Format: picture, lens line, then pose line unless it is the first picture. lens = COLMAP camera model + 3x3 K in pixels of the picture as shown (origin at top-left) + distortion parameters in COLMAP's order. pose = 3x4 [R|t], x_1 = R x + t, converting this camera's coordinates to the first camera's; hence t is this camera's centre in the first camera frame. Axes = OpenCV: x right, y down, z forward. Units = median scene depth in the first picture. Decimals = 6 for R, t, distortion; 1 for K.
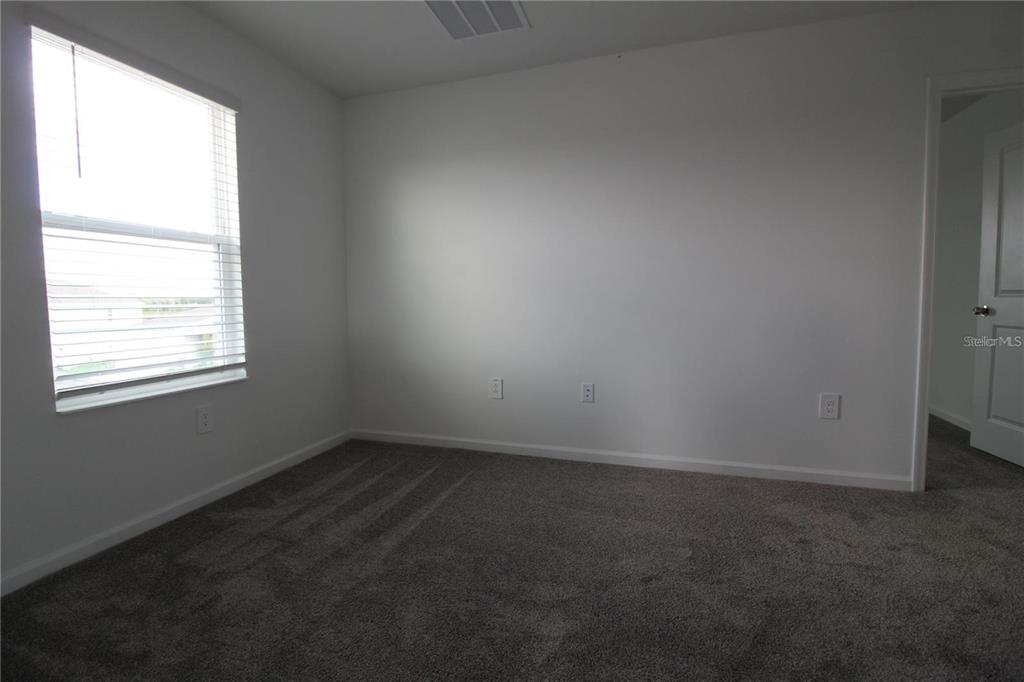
lens RADIAL K [[470.3, 0, 512.6], [0, 470.3, 336.9], [0, 0, 1]] dist [-0.001381, -0.011848]
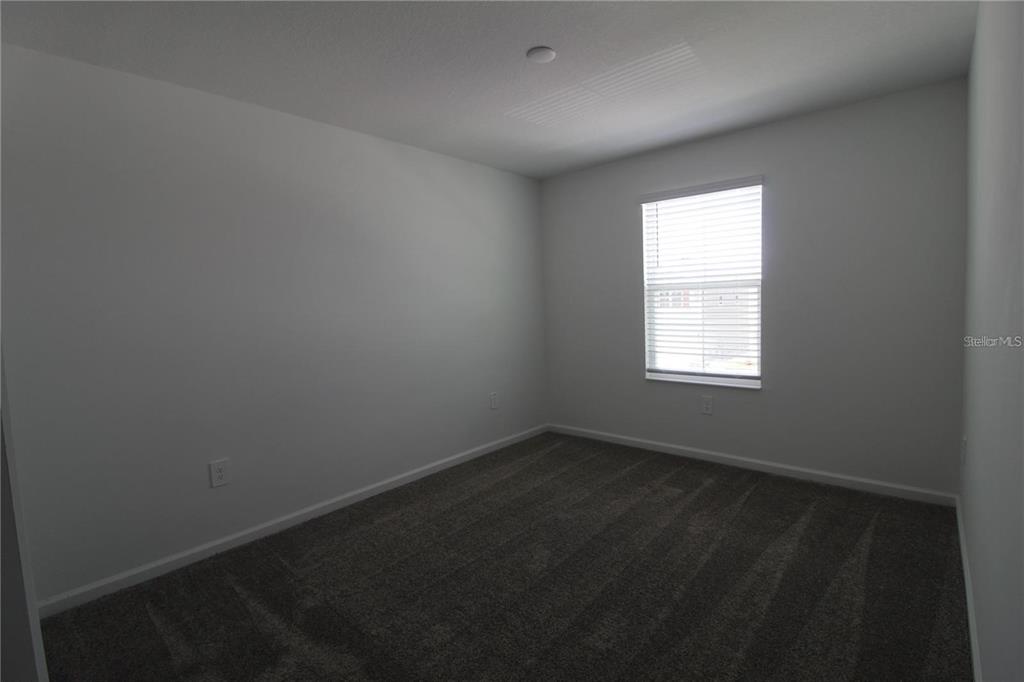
lens RADIAL K [[470.3, 0, 512.6], [0, 470.3, 336.9], [0, 0, 1]] dist [-0.001381, -0.011848]
pose [[-0.386743, 0.070129, -0.919517, 0.904896], [-0.050855, 0.993965, 0.097197, -0.149887], [0.920784, 0.084352, -0.380843, 0.887273]]
